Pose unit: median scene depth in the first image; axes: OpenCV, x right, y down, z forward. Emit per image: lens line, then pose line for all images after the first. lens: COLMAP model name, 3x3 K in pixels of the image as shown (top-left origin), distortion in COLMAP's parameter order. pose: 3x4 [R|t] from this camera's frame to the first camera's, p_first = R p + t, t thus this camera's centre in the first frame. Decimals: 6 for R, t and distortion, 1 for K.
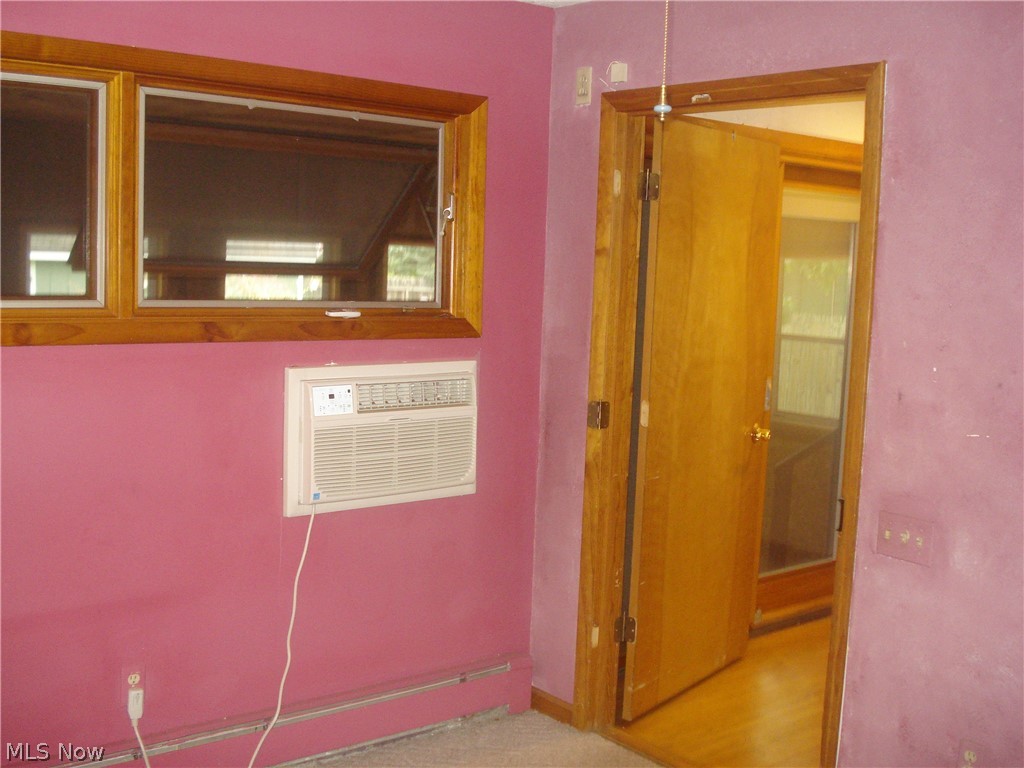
lens RADIAL K [[1156.8, 0, 510.0], [0, 1156.8, 383.0], [0, 0, 1]] dist [-0.096825, -0.026293]
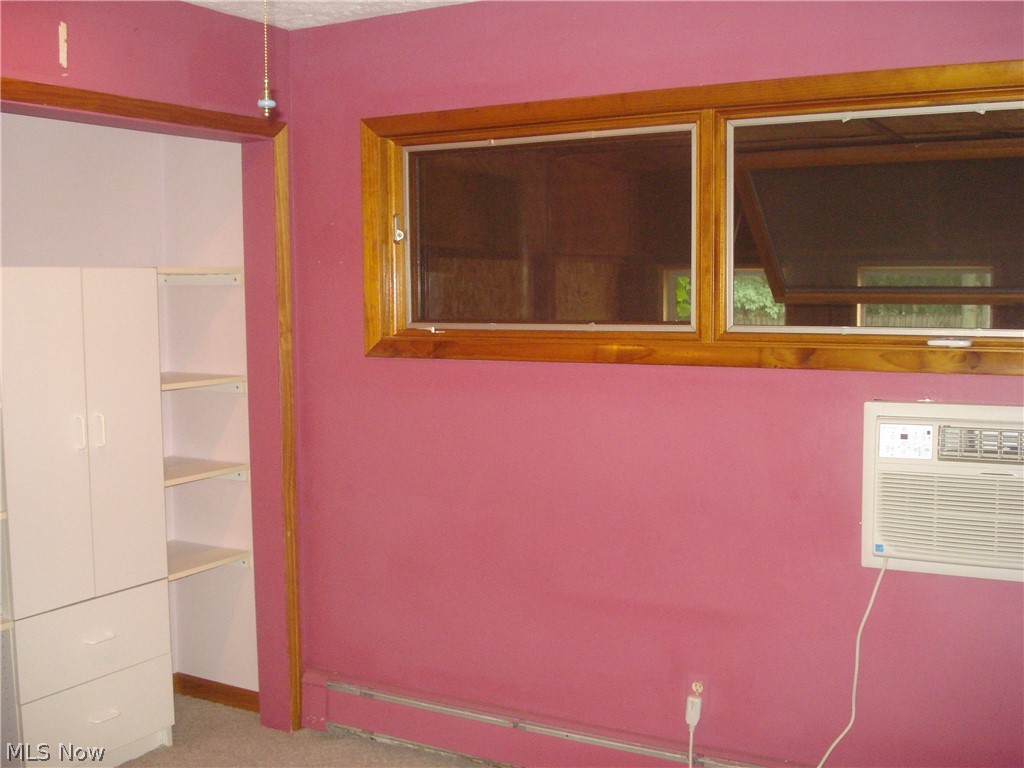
lens RADIAL K [[1156.8, 0, 510.0], [0, 1156.8, 383.0], [0, 0, 1]] dist [-0.096825, -0.026293]
pose [[0.352065, 0.035527, -0.935301, 0.560112], [-0.079478, 0.996805, 0.007946, -0.012282], [0.932595, 0.071538, 0.353764, 0.428817]]
